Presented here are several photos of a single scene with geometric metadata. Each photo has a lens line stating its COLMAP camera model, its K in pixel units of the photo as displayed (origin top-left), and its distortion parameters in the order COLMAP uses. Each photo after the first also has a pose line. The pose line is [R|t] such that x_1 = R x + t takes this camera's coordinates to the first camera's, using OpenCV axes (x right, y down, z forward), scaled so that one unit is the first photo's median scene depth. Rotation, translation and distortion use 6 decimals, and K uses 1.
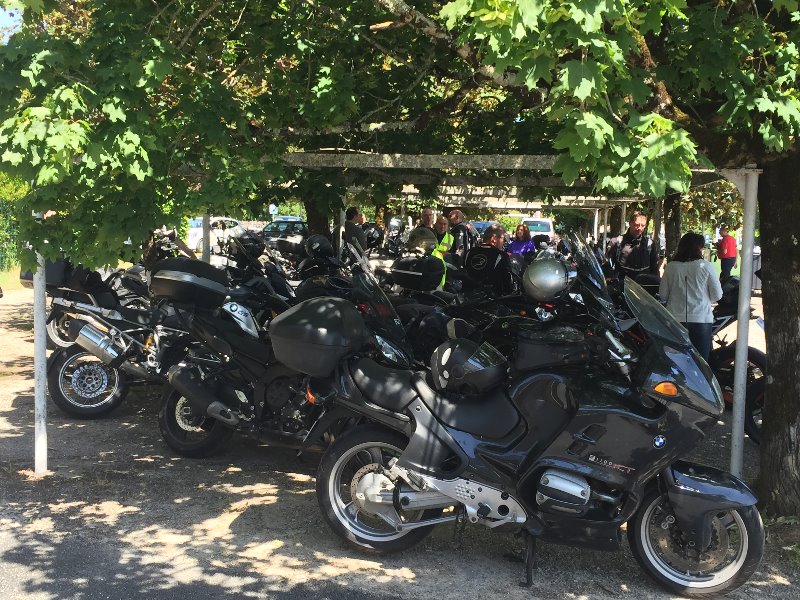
lens RADIAL K [[996.4, 0, 400.0], [0, 996.4, 300.0], [0, 0, 1]] dist [0.015214, 0.031547]
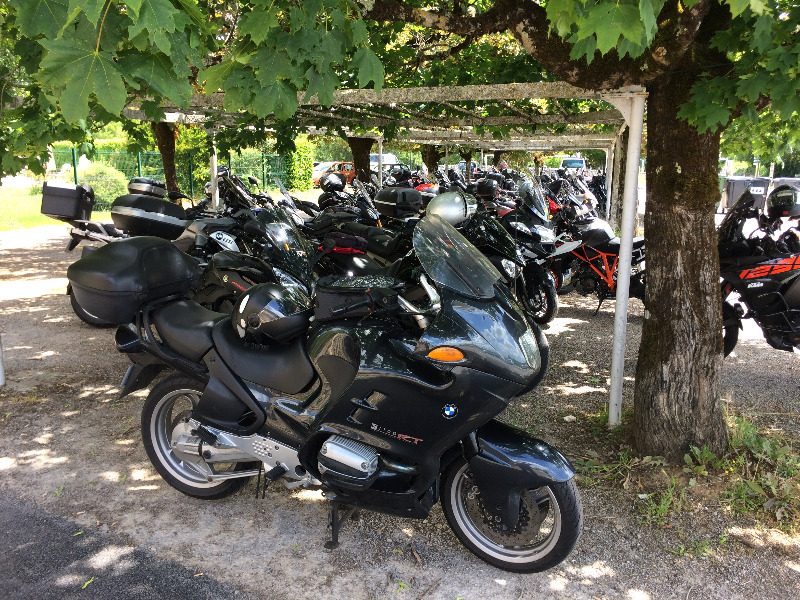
lens RADIAL K [[675.1, 0, 400.0], [0, 675.1, 300.0], [0, 0, 1]] dist [0.064095, 0.001361]
pose [[0.993025, 0.004613, -0.117817, 0.264466], [0.009551, 0.992803, 0.119379, -0.020378], [0.117520, -0.119671, 0.985834, 0.402266]]
